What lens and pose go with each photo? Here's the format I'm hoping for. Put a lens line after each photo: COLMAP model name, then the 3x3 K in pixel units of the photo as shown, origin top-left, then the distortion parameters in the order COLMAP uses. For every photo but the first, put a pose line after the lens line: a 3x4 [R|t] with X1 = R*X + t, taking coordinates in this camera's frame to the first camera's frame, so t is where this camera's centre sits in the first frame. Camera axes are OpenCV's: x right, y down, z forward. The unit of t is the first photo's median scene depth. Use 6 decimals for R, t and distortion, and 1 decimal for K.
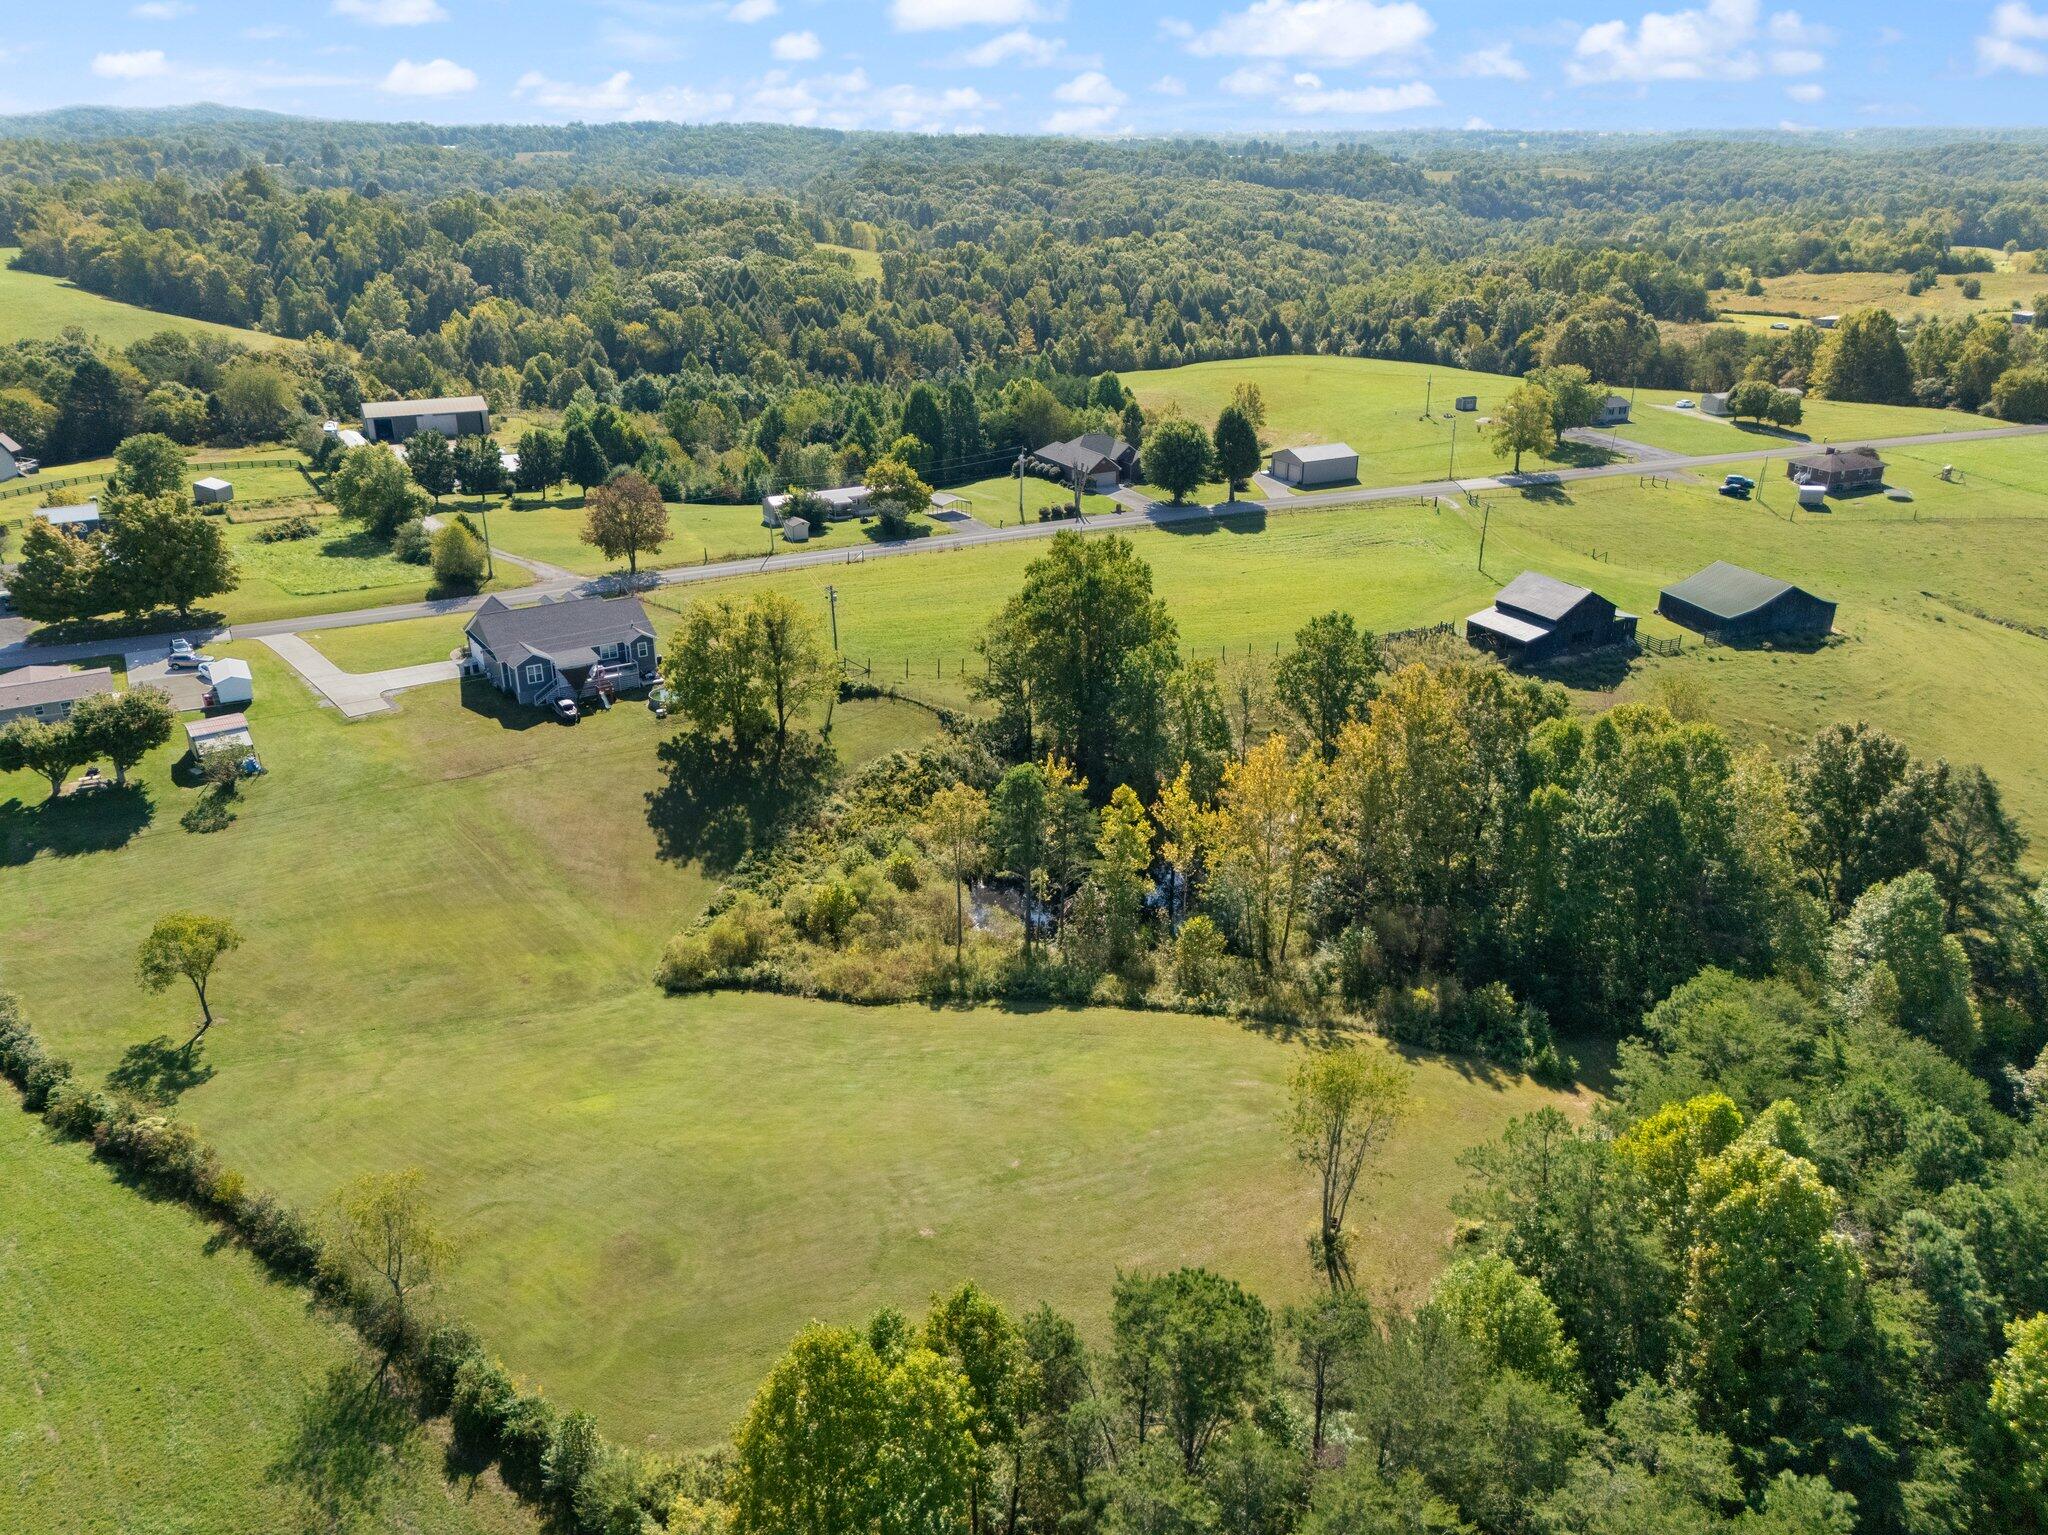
lens RADIAL K [[1540.1, 0, 1028.6], [0, 1540.1, 759.4], [0, 0, 1]] dist [0.068272, -0.060591]
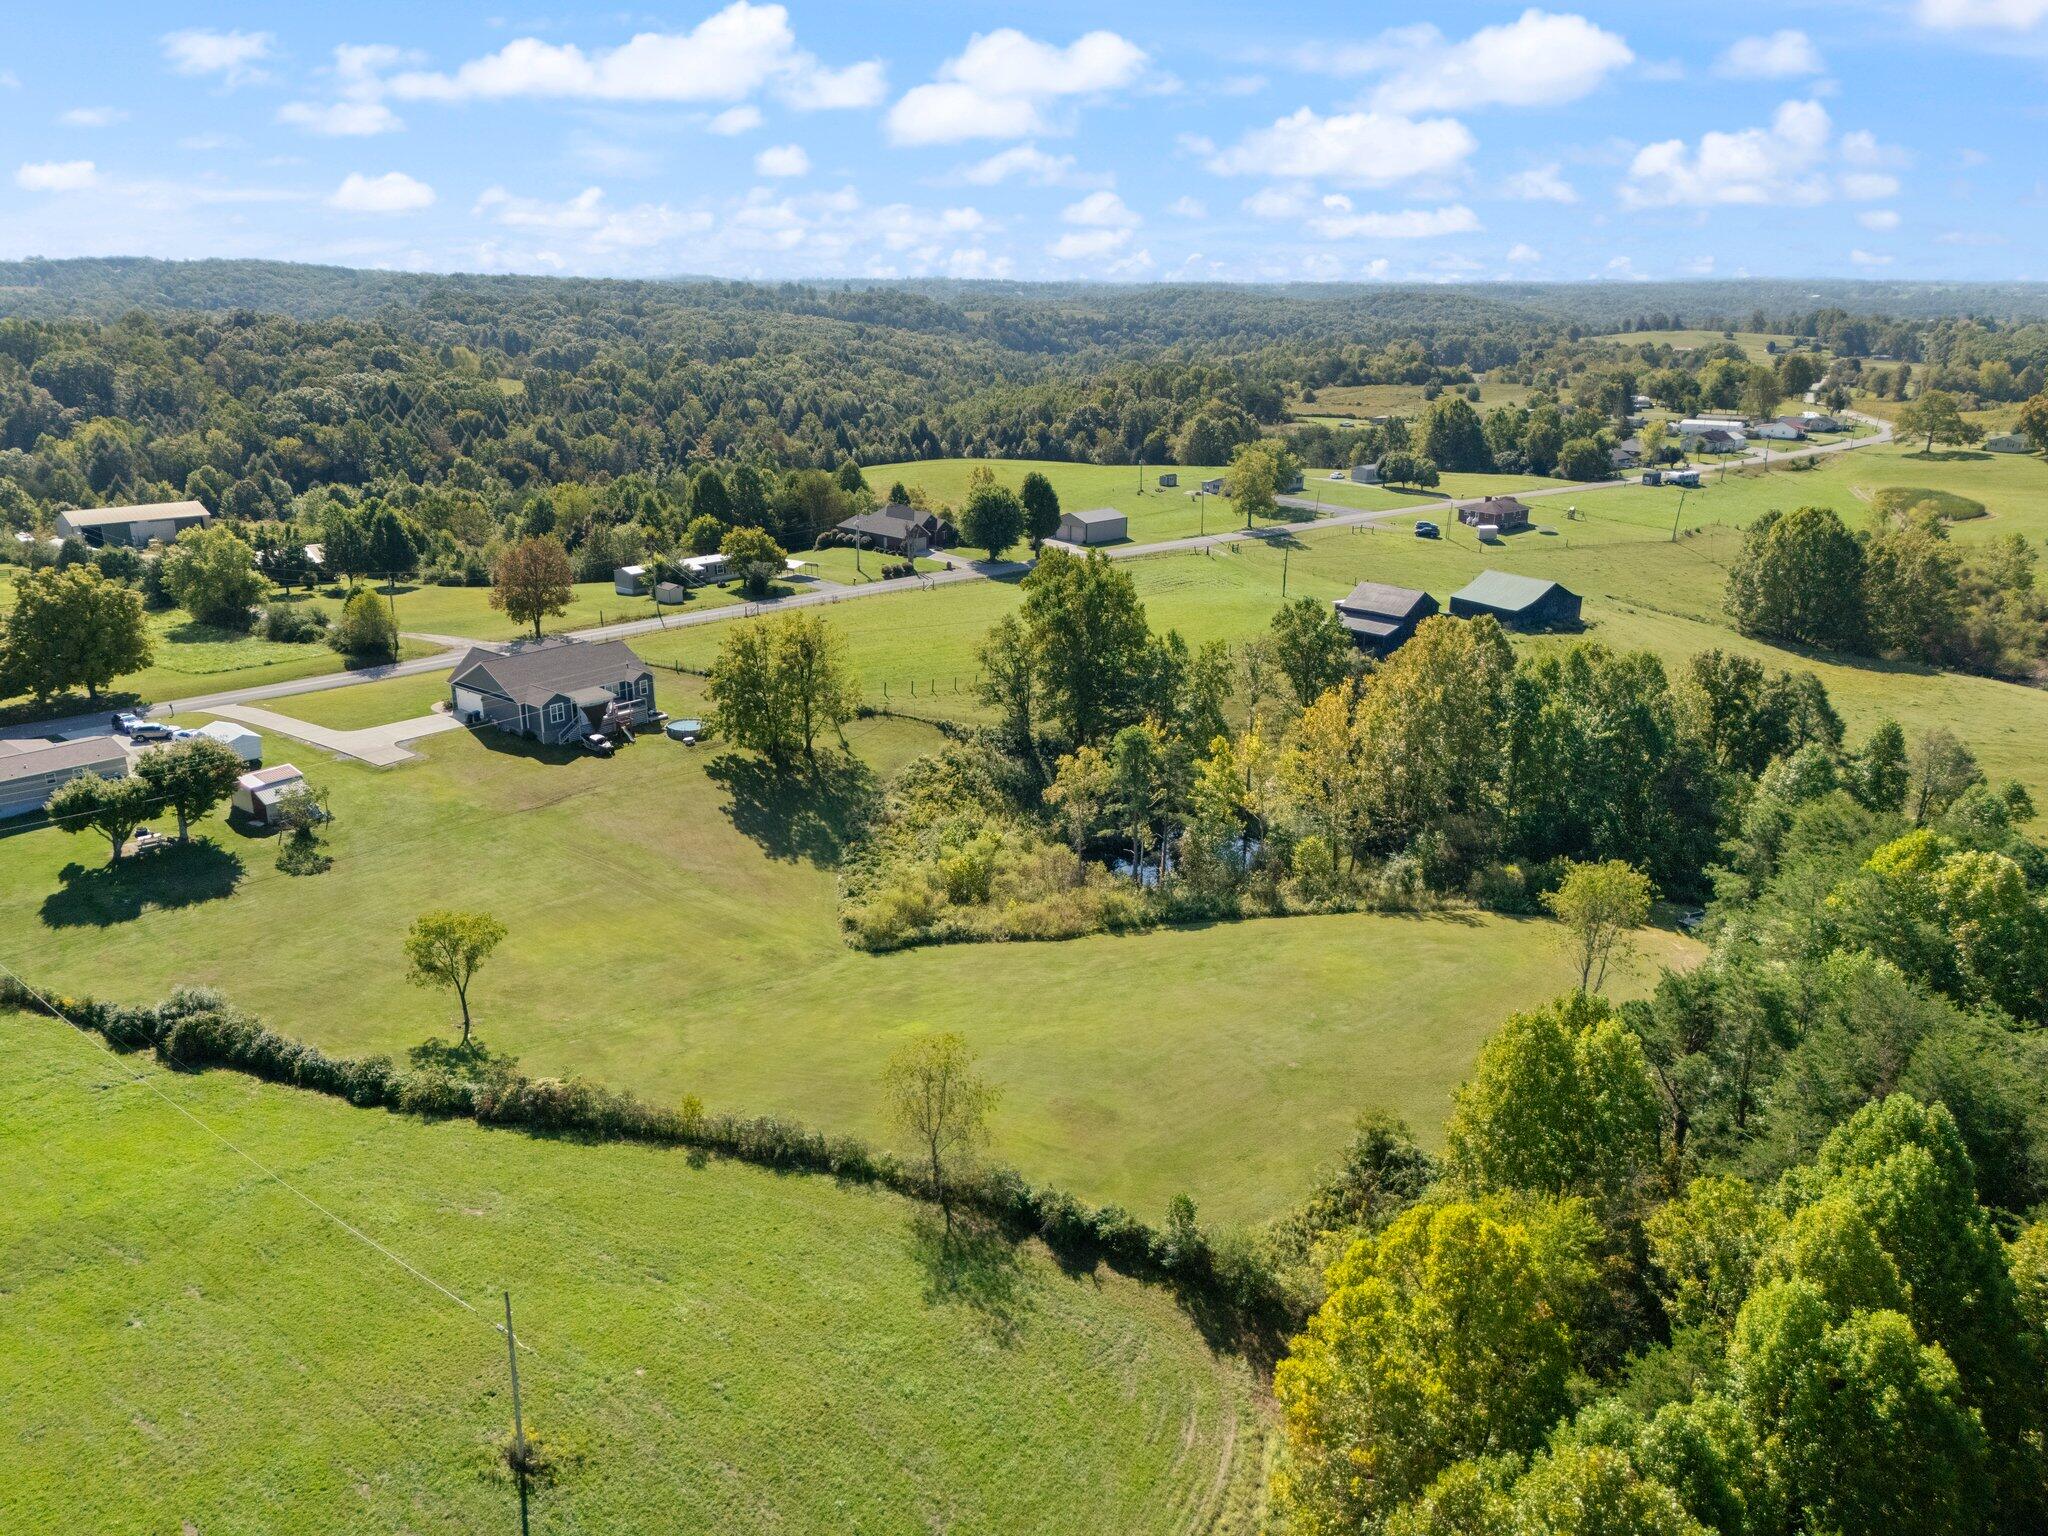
lens RADIAL K [[1522.2, 0, 1028.2], [0, 1522.2, 763.9], [0, 0, 1]] dist [0.073072, -0.066374]
pose [[0.953447, -0.084858, 0.289376, -0.199219], [0.107626, 0.992151, -0.063665, 0.046455], [-0.281702, 0.091845, 0.955096, -0.021179]]
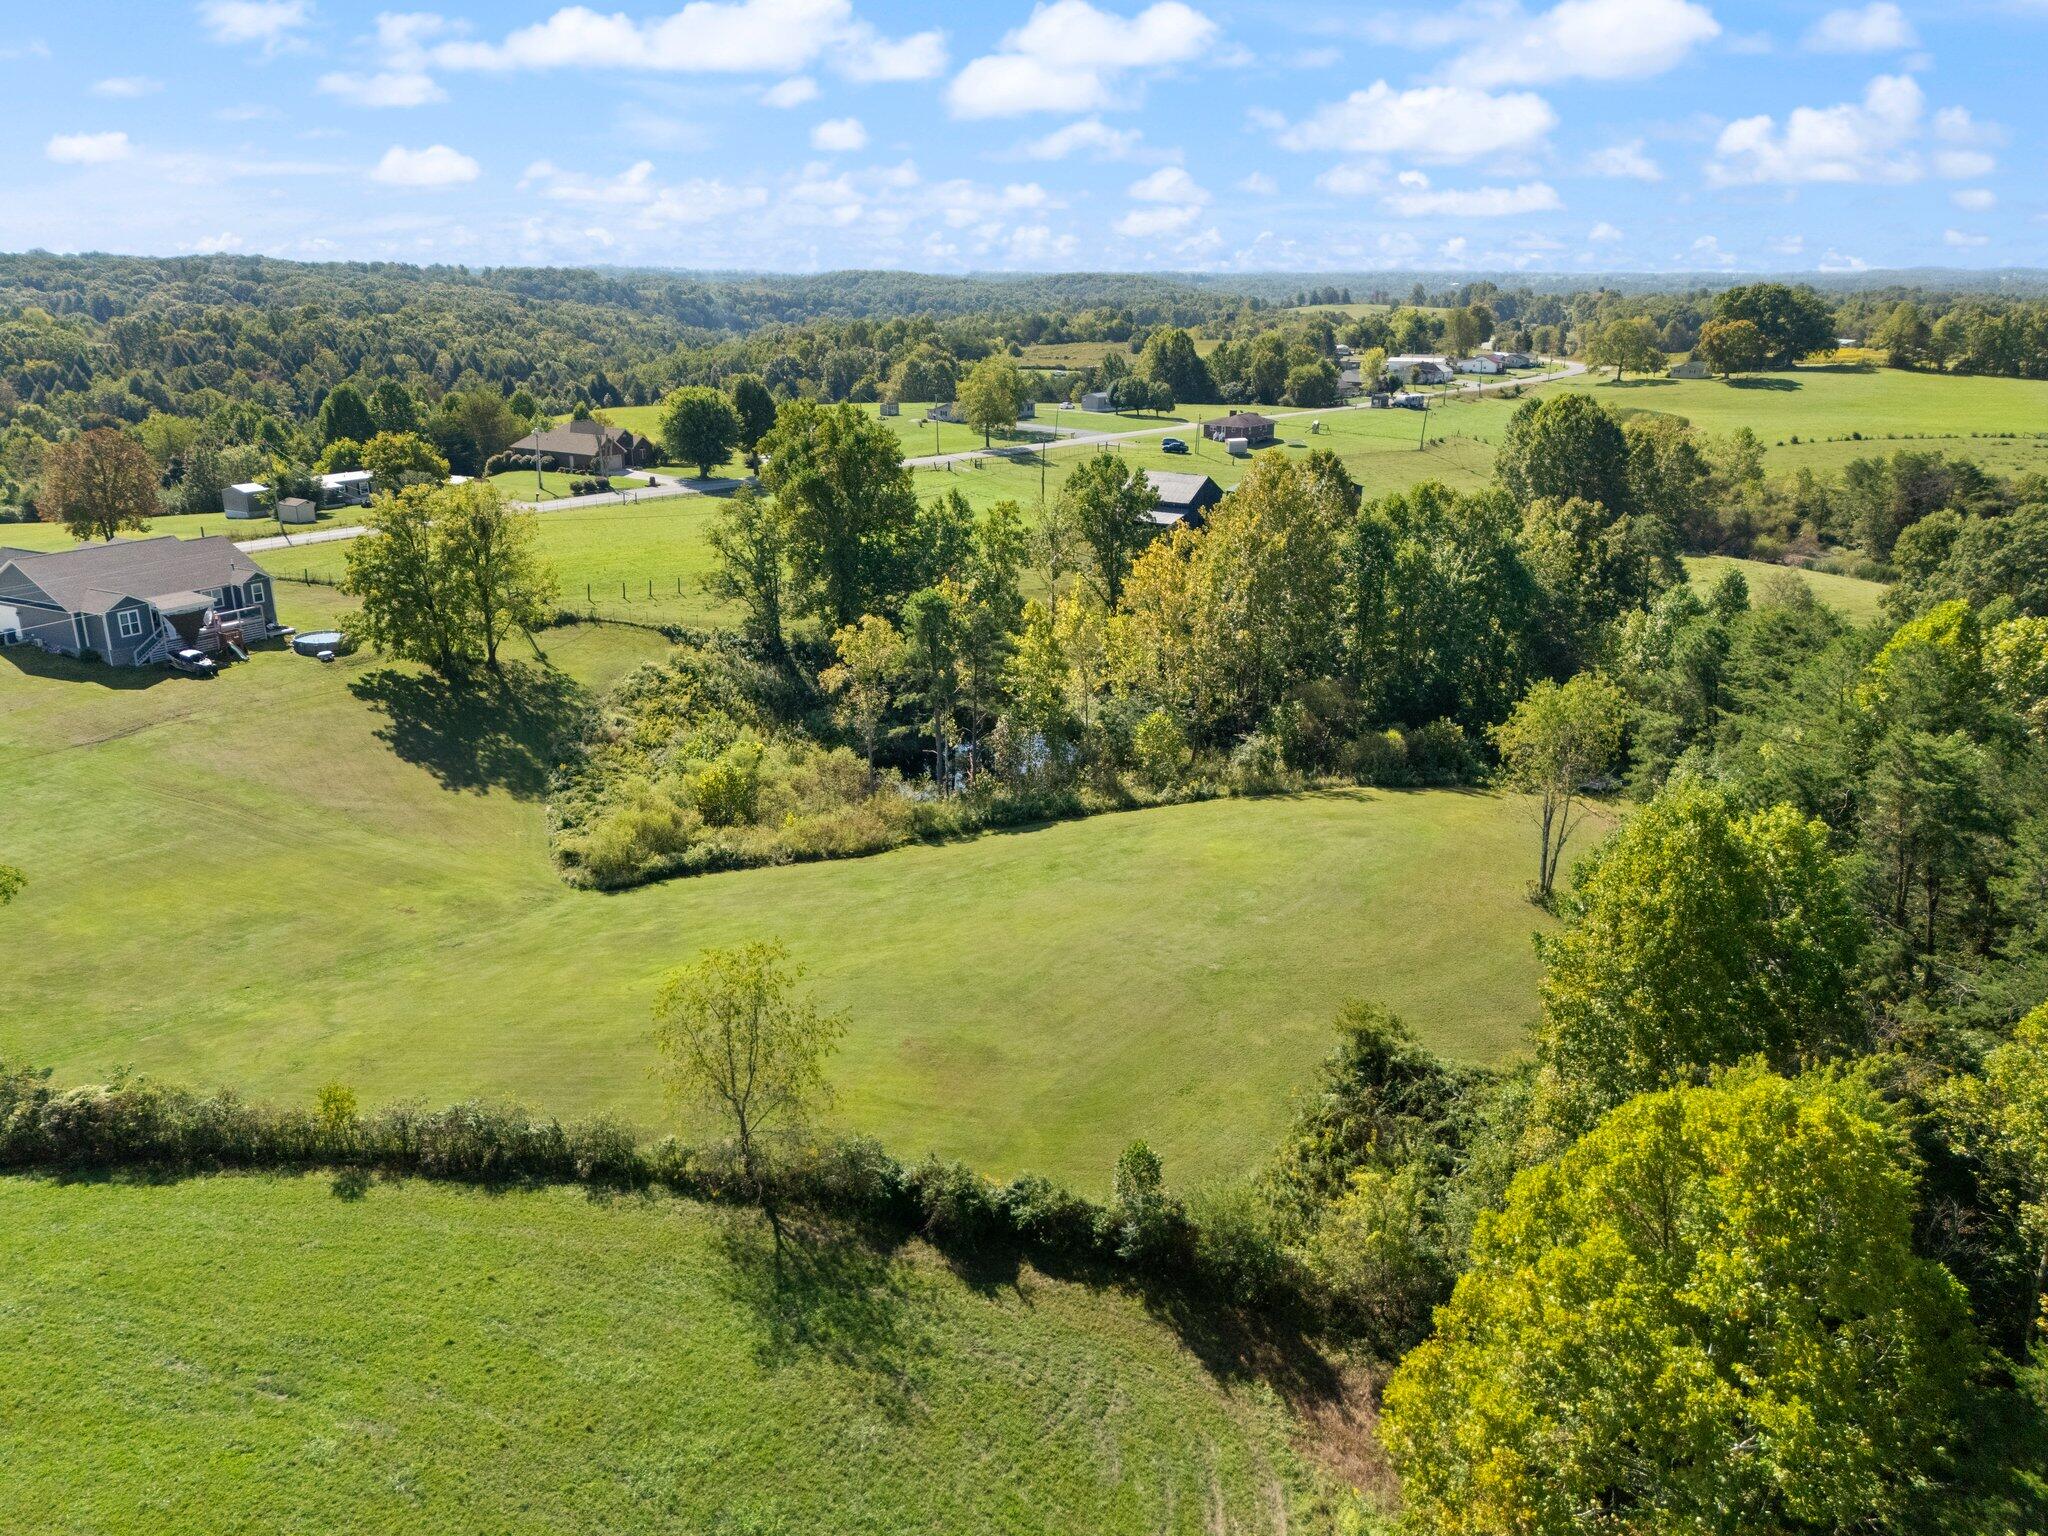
lens RADIAL K [[1540.1, 0, 1028.6], [0, 1540.1, 759.9], [0, 0, 1]] dist [0.068272, -0.060591]
pose [[0.874585, -0.143070, 0.463285, -0.187397], [0.181448, 0.982624, -0.039084, 0.072562], [-0.449643, 0.118244, 0.885347, 0.097287]]
